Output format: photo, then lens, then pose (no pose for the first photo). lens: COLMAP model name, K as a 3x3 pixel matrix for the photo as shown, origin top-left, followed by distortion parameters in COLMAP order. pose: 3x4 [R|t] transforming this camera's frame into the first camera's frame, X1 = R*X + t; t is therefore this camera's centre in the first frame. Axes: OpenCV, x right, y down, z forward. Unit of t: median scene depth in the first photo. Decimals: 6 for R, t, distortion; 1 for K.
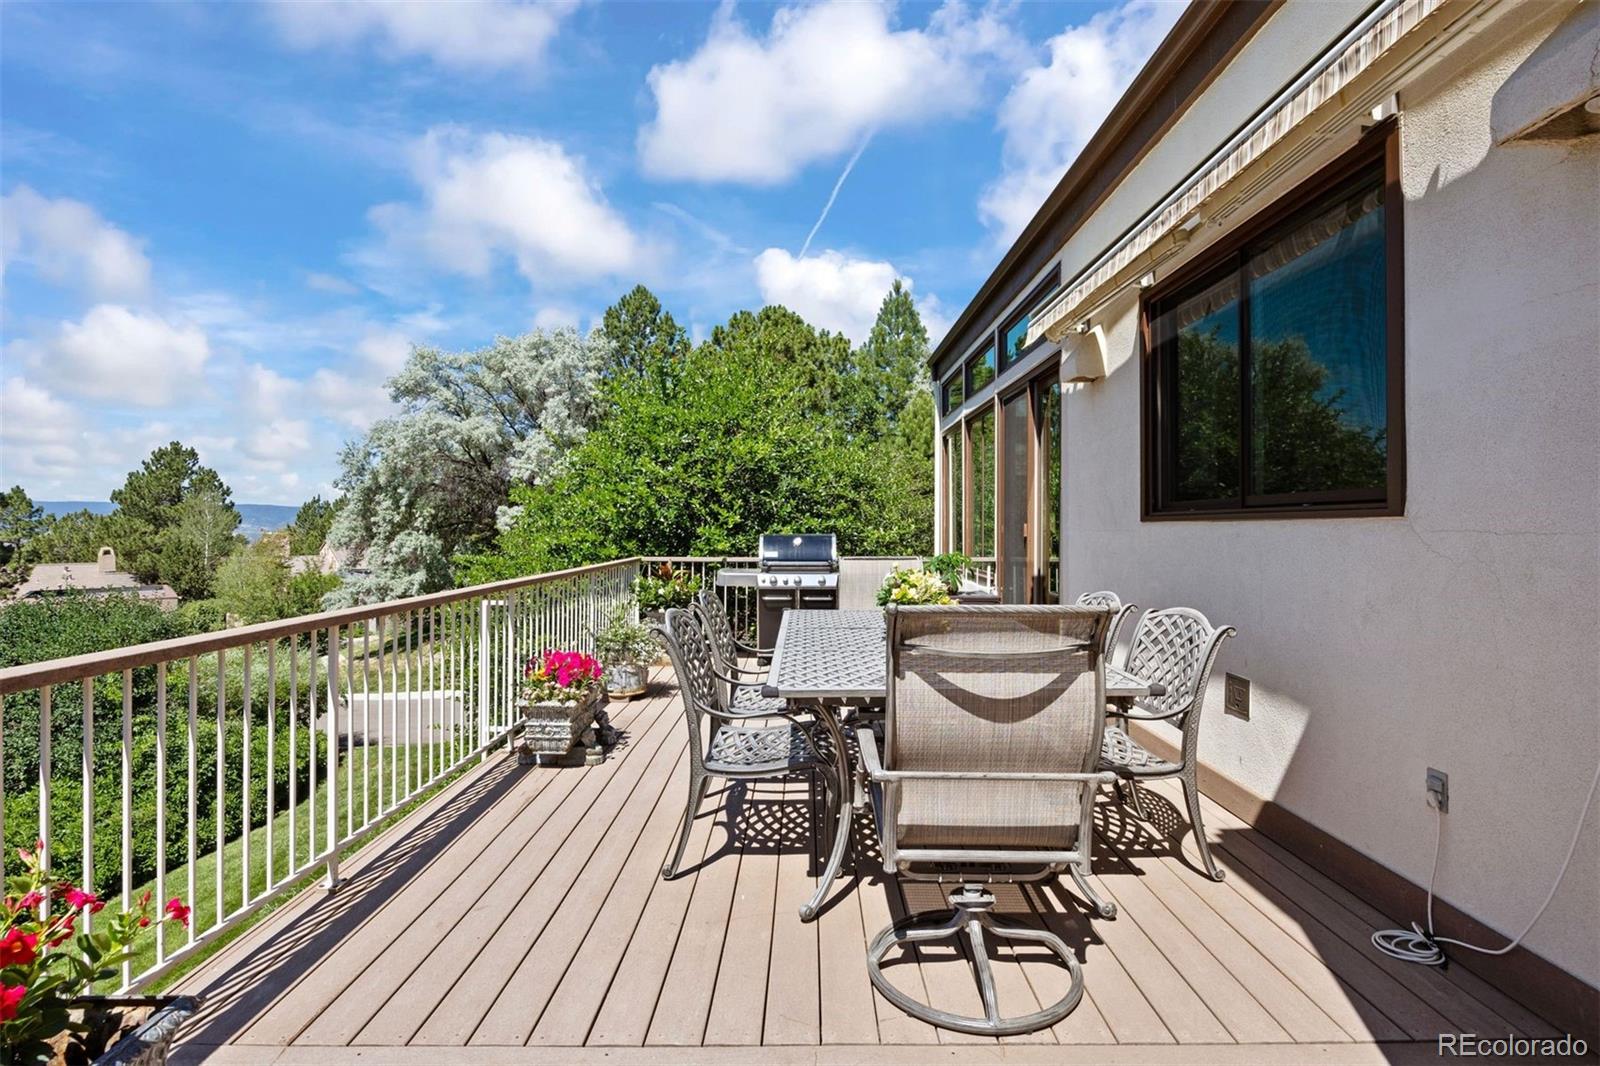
lens RADIAL K [[1010.0, 0, 800.0], [0, 1010.0, 533.0], [0, 0, 1]] dist [-0.081126, 0.067659]
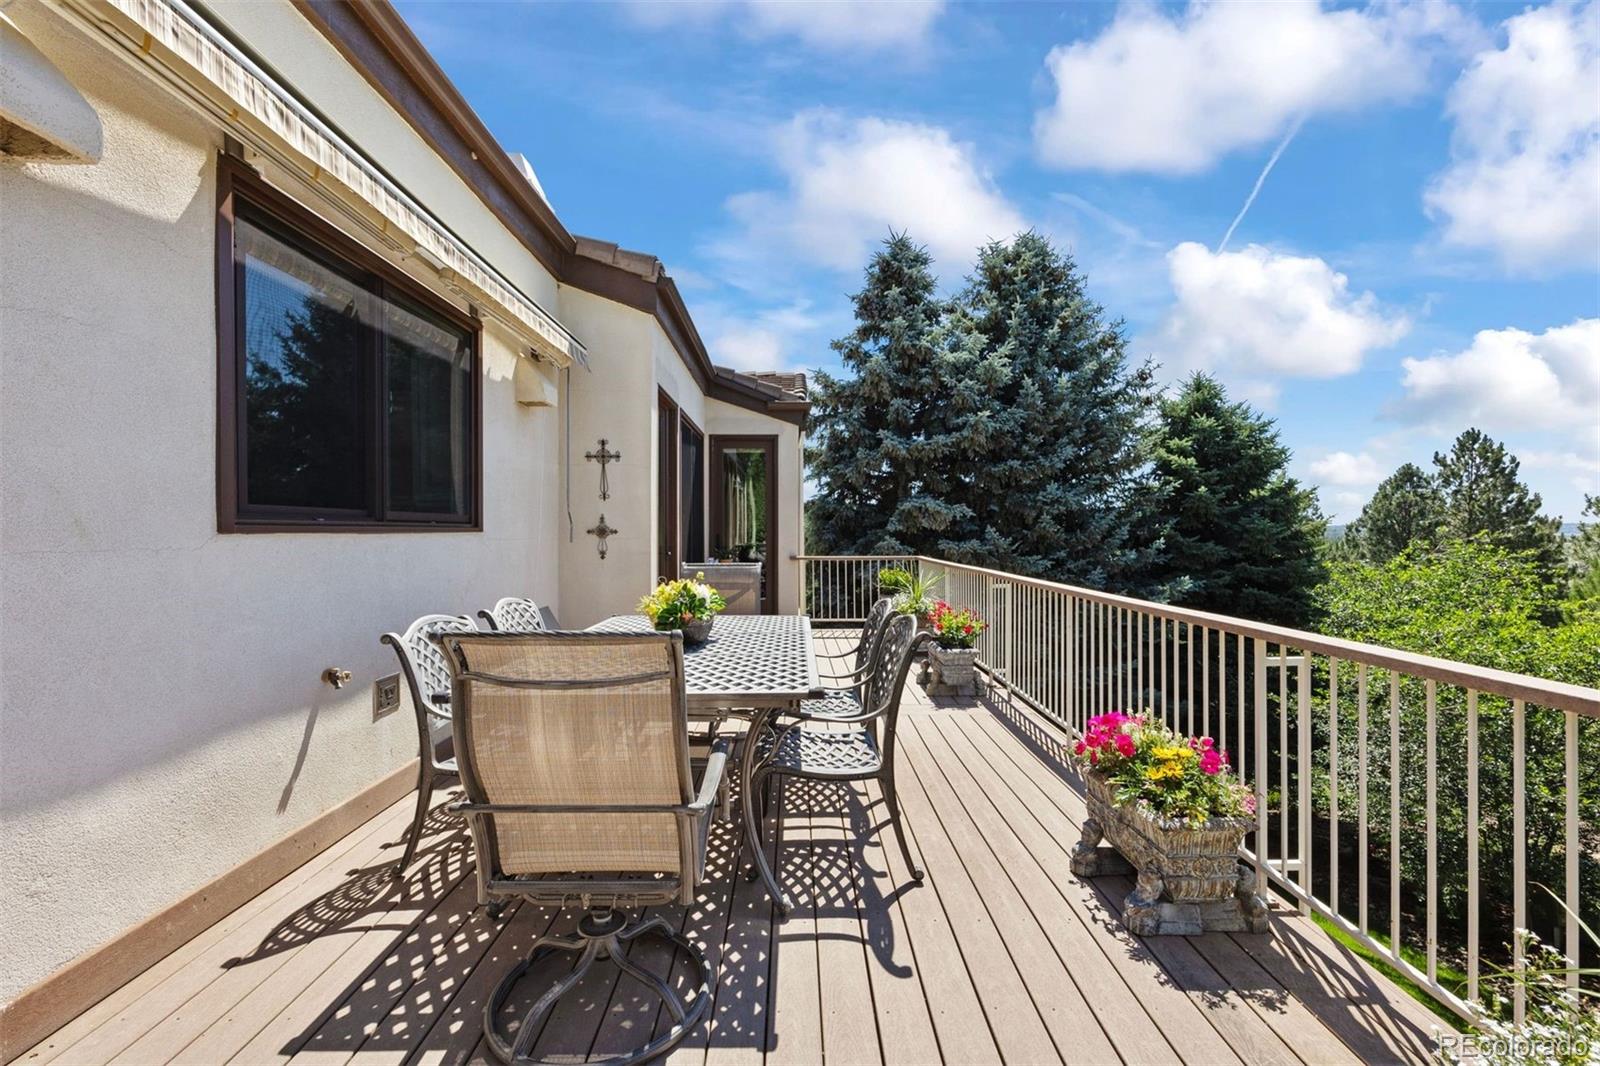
lens RADIAL K [[1010.0, 0, 800.0], [0, 1010.0, 533.0], [0, 0, 1]] dist [-0.081126, 0.067659]
pose [[-0.999956, 0.002649, -0.008981, 0.001226], [0.002606, 0.999985, 0.004775, -0.015438], [0.008993, 0.004751, -0.999948, 1.898057]]
